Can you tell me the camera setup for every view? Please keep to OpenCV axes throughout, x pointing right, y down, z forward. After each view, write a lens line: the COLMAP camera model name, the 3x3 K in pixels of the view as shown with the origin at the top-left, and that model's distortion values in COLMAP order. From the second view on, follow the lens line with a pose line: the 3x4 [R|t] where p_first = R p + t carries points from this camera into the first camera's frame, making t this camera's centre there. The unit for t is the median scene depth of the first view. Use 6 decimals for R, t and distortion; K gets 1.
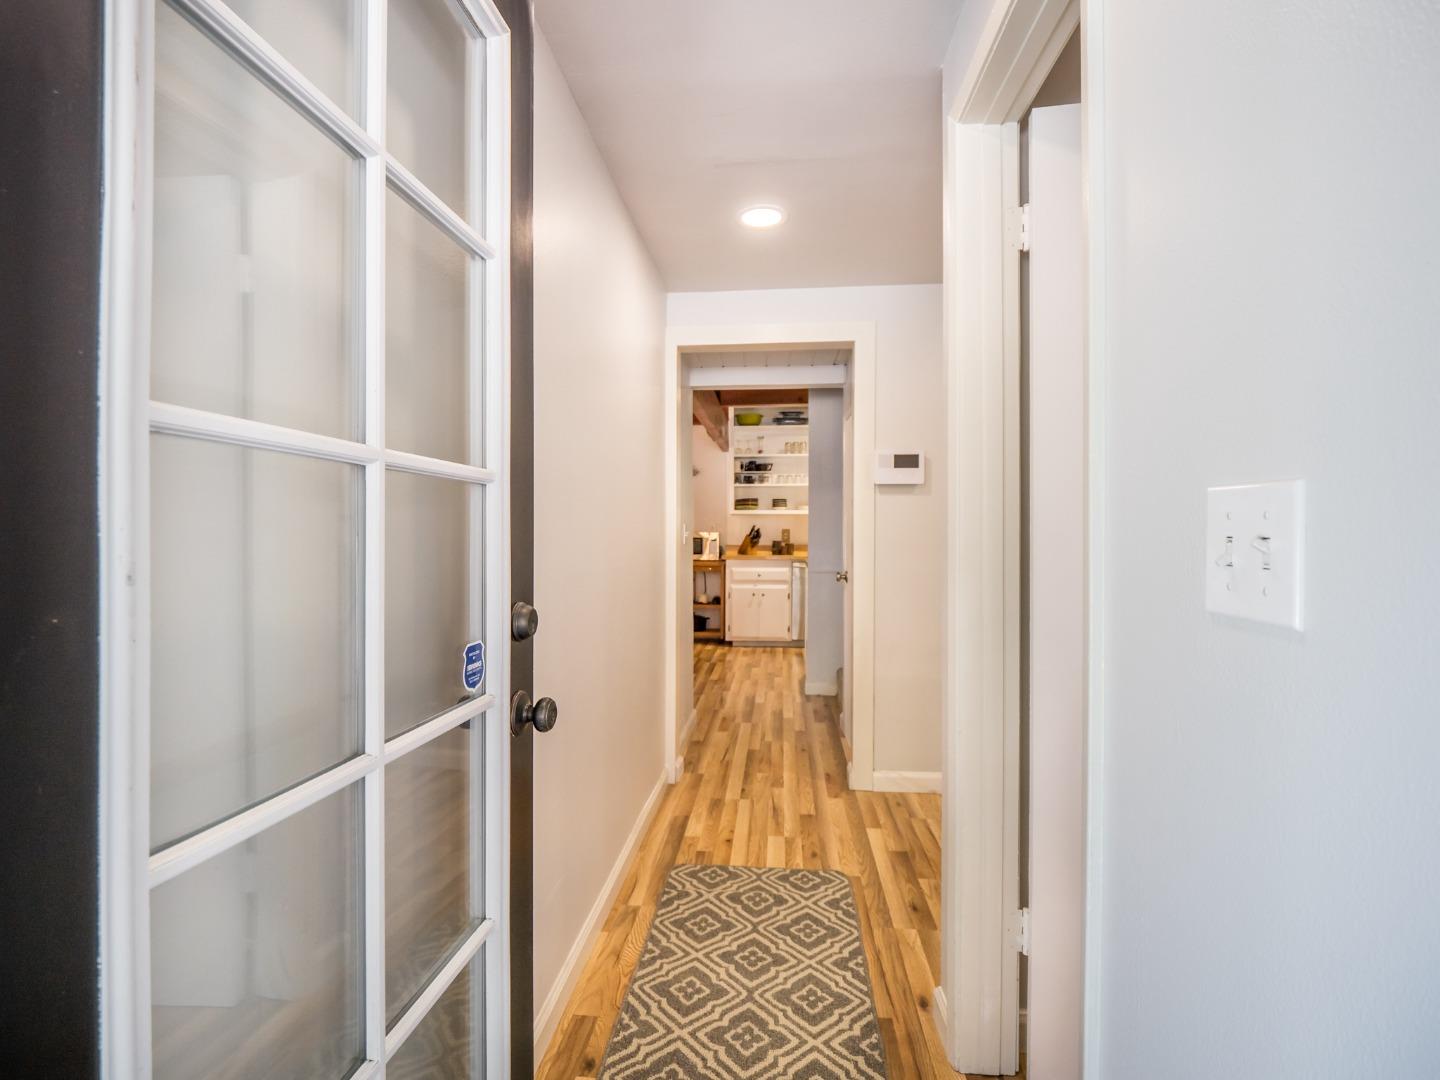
lens RADIAL K [[710.1, 0, 721.2], [0, 710.1, 532.5], [0, 0, 1]] dist [-0.005874, -0.002857]
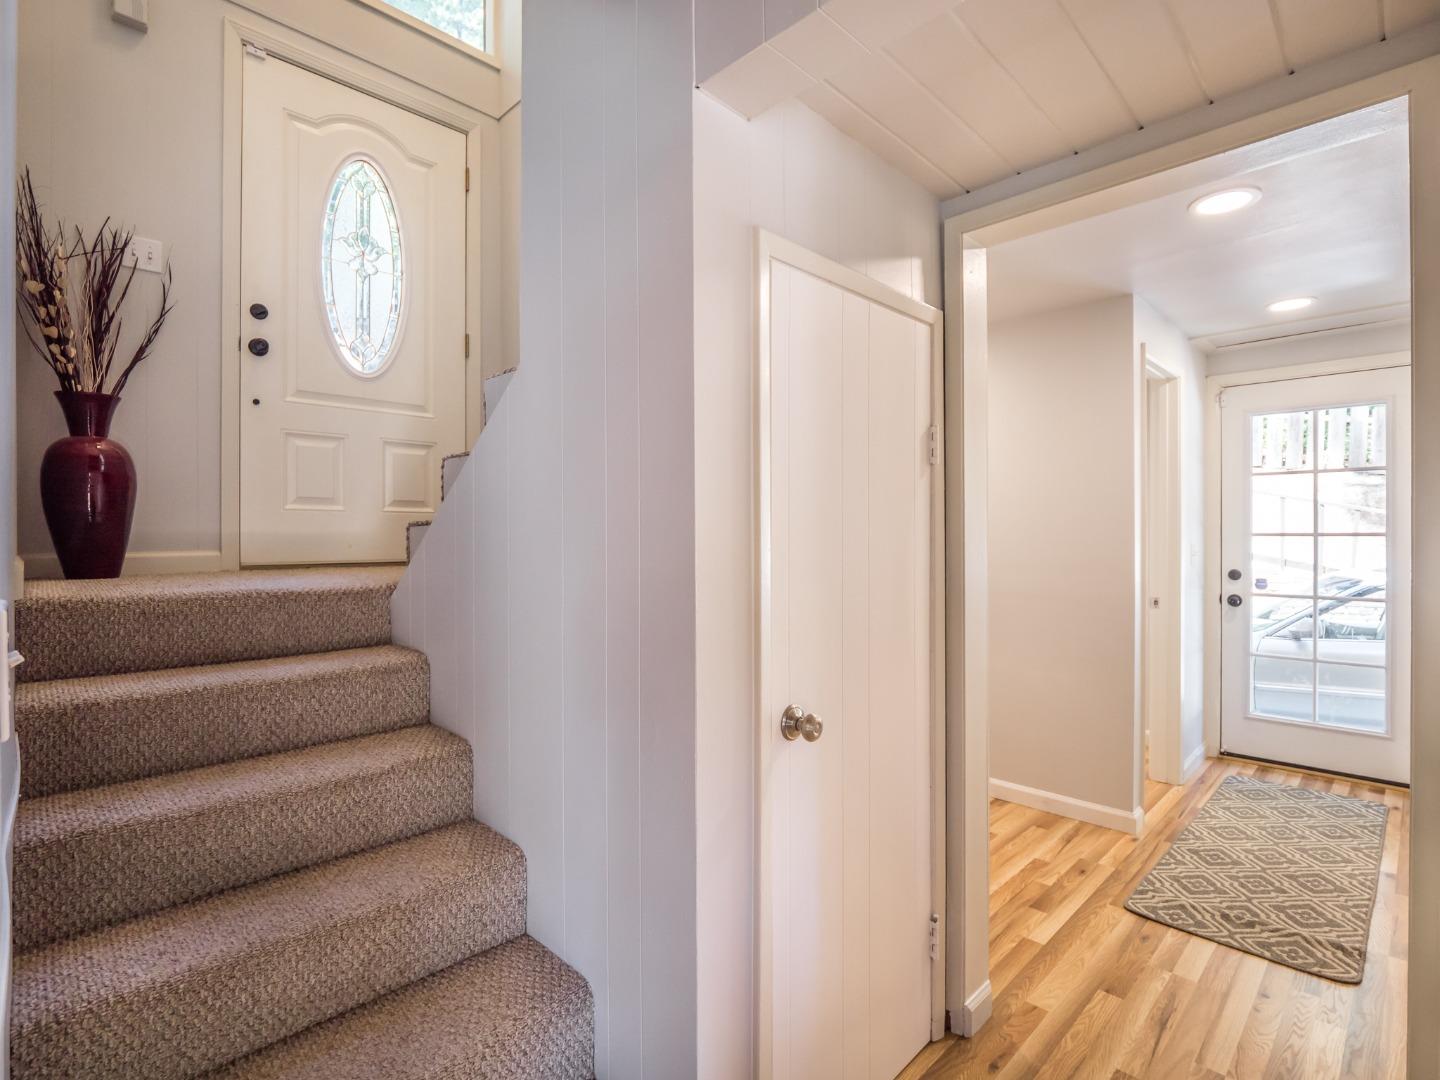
lens RADIAL K [[710.1, 0, 720.5], [0, 710.1, 539.1], [0, 0, 1]] dist [-0.005874, -0.002857]
pose [[-0.763918, 0.000956, 0.645312, -0.029164], [0.004184, 0.999985, 0.003472, -0.038179], [-0.645299, 0.005352, -0.763911, 1.884767]]
